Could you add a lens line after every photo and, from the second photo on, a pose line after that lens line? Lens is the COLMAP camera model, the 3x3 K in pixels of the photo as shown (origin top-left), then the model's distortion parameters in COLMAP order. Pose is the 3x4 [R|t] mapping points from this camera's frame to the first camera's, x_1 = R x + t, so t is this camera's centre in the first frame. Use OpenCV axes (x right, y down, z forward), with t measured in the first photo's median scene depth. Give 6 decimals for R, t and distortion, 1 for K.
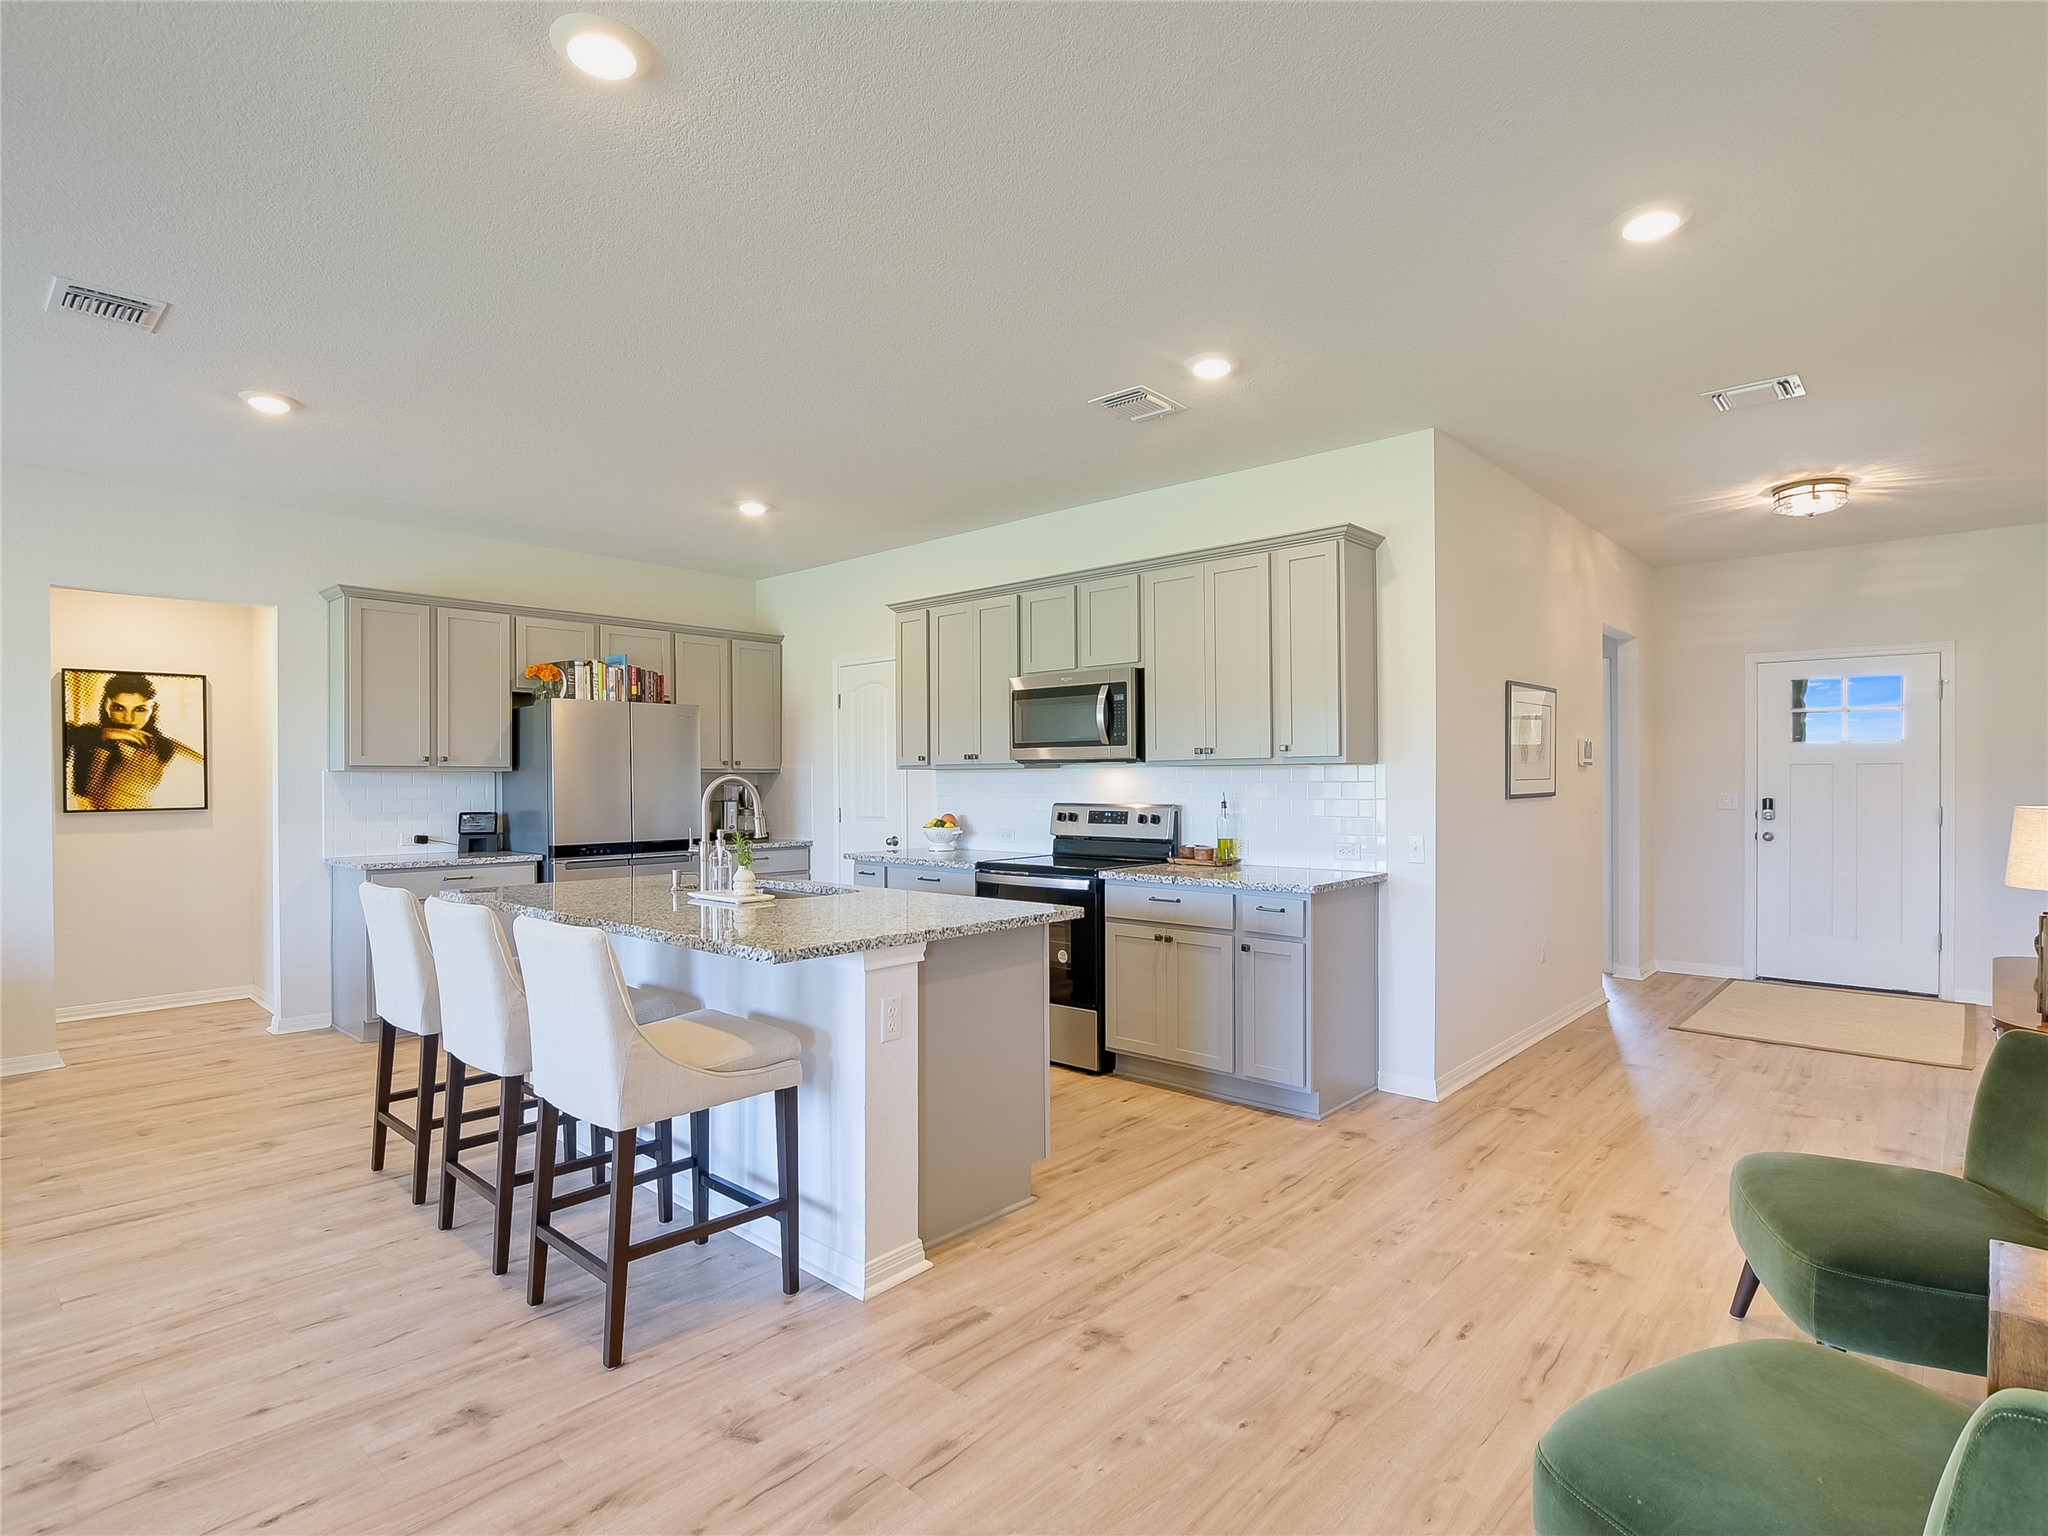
lens RADIAL K [[1071.0, 0, 1033.8], [0, 1071.0, 774.7], [0, 0, 1]] dist [-0.017034, -0.001024]
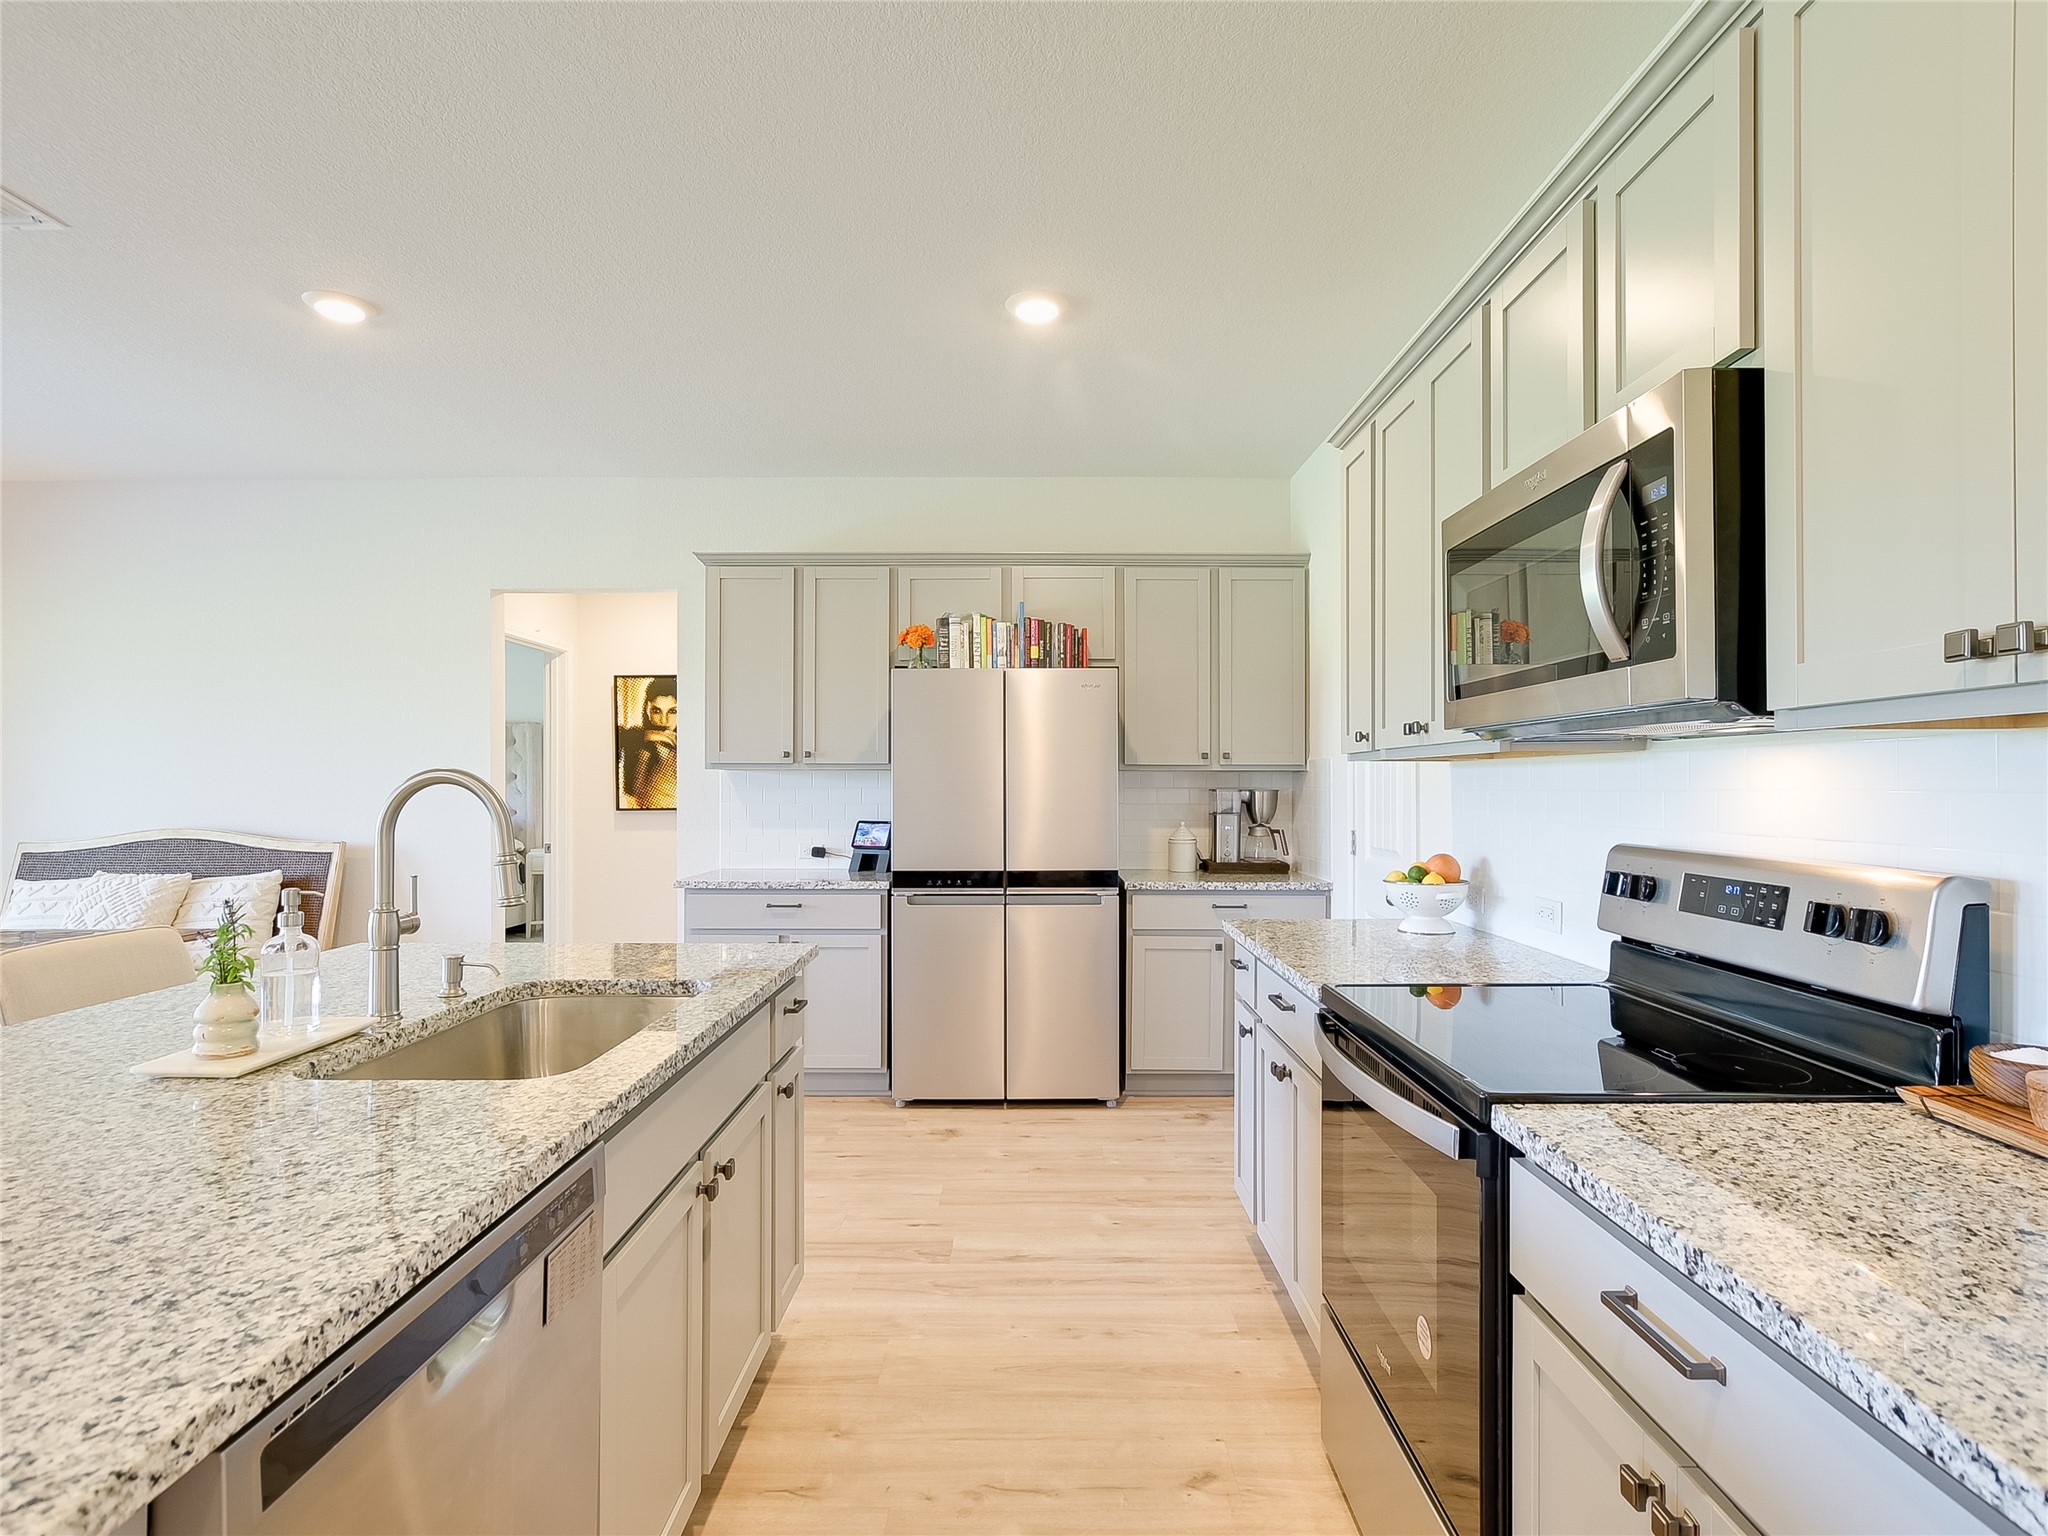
lens RADIAL K [[1071.0, 0, 1007.6], [0, 1071.0, 771.1], [0, 0, 1]] dist [-0.017034, -0.001024]
pose [[0.675336, -0.005079, -0.737492, 0.140563], [0.001945, 0.999985, -0.005106, 0.002262], [0.737507, 0.002014, 0.675336, 0.559639]]
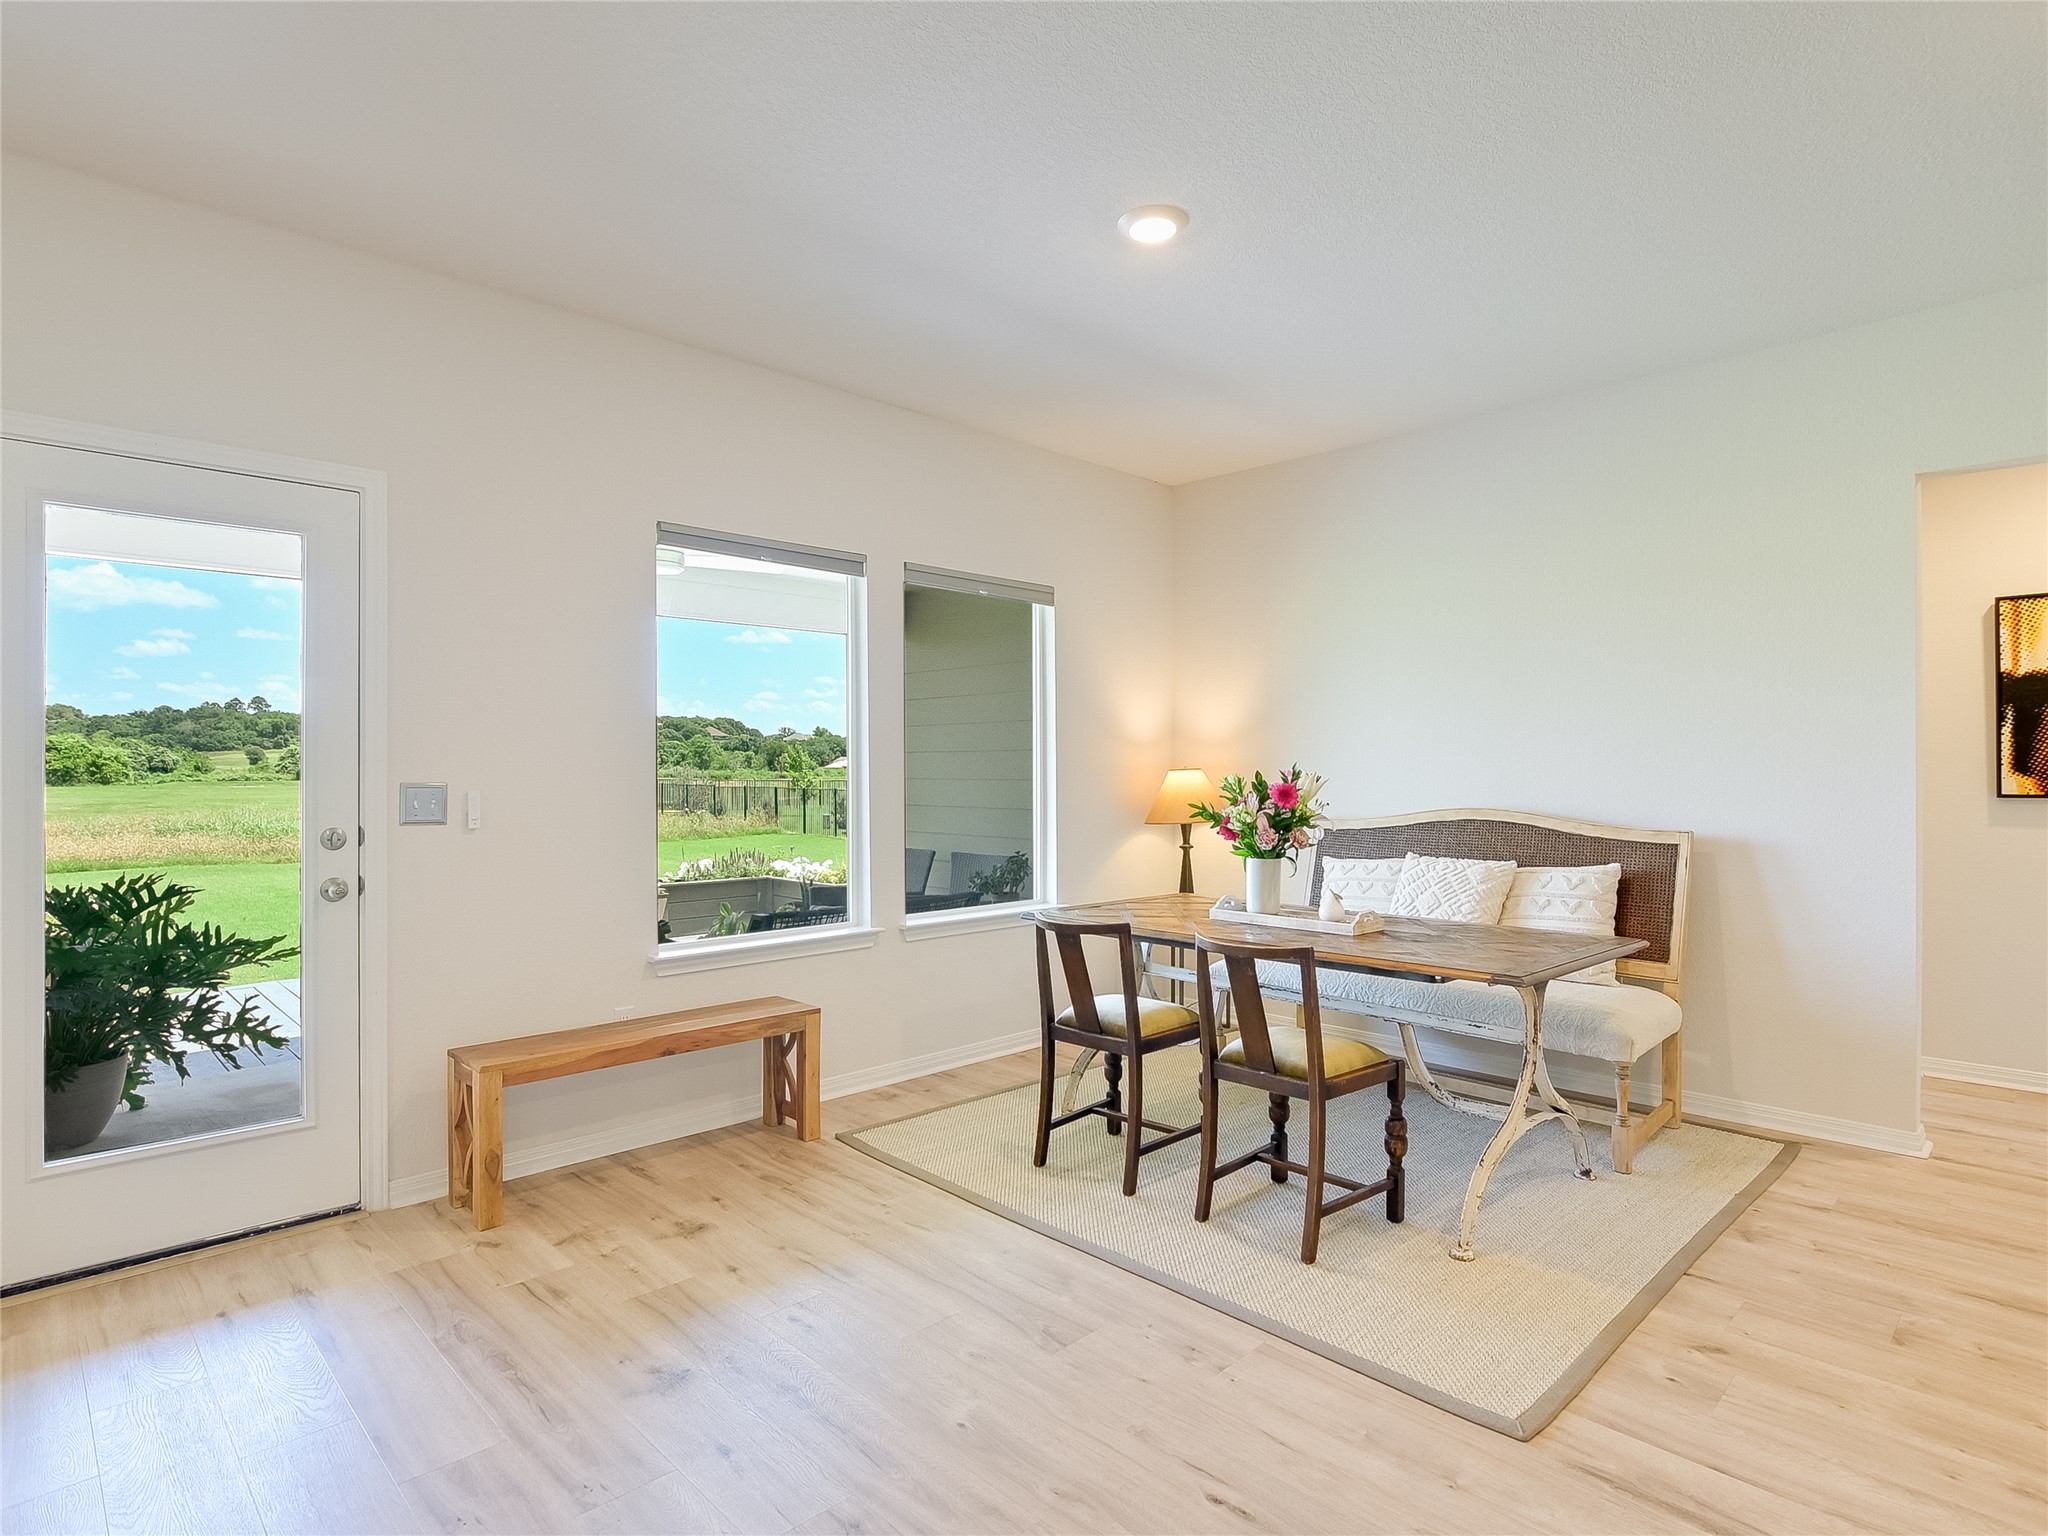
lens RADIAL K [[1071.0, 0, 1019.2], [0, 1071.0, 775.3], [0, 0, 1]] dist [-0.017034, -0.001024]
pose [[-0.060678, 0.011600, -0.998090, -0.154888], [0.005333, 0.999922, 0.011297, 0.008987], [0.998143, -0.004637, -0.060735, 0.370607]]
